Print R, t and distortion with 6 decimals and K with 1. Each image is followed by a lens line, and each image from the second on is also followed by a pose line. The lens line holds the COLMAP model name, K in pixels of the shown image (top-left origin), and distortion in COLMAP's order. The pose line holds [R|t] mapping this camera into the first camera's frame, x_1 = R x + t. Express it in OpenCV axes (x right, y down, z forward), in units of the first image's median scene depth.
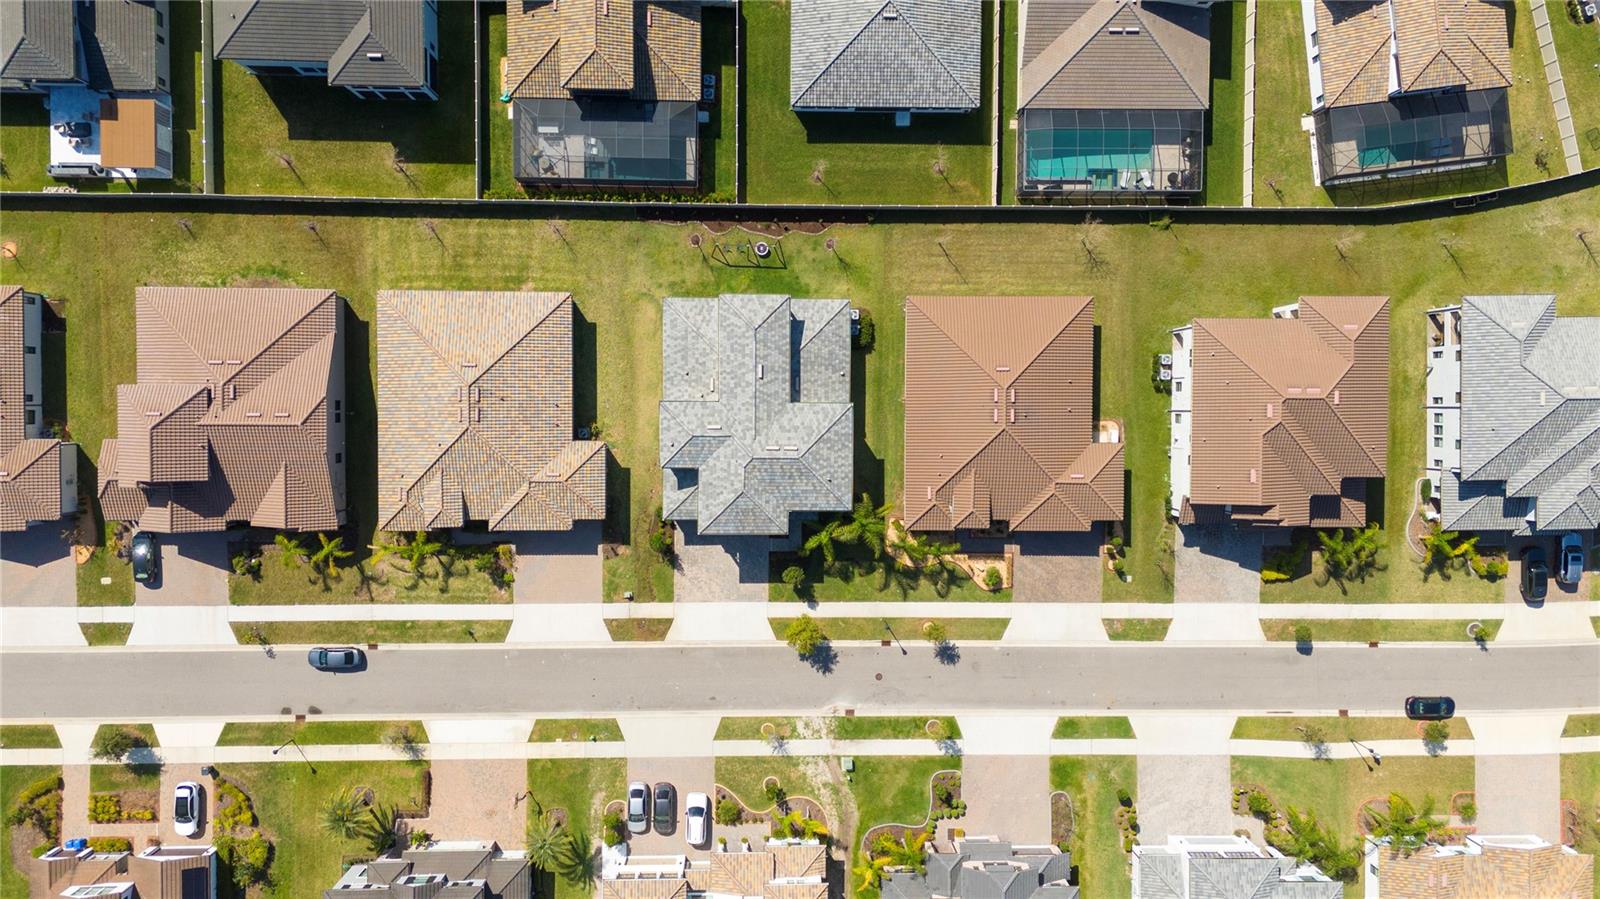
lens RADIAL K [[1189.6, 0, 796.4], [0, 1189.6, 449.3], [0, 0, 1]] dist [0.072313, -0.064183]
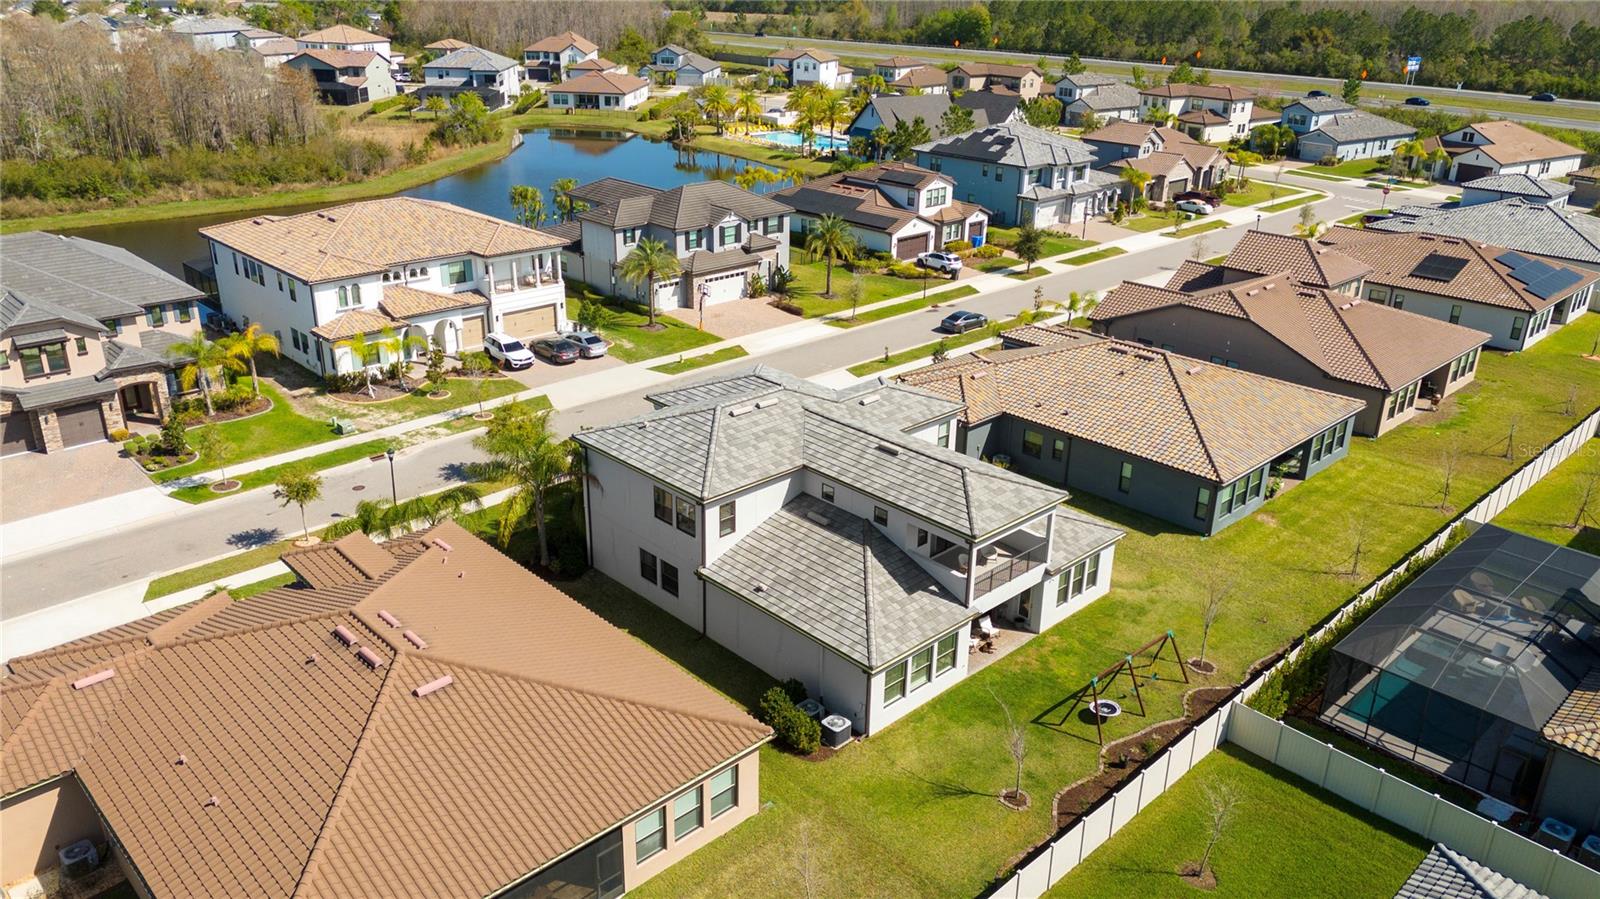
lens RADIAL K [[1189.6, 0, 805.3], [0, 1189.6, 445.5], [0, 0, 1]] dist [0.072313, -0.064183]
pose [[-0.710311, 0.213320, -0.670786, 0.307686], [-0.699714, -0.317620, 0.639936, -0.333701], [-0.076544, 0.923911, 0.374872, 0.753131]]
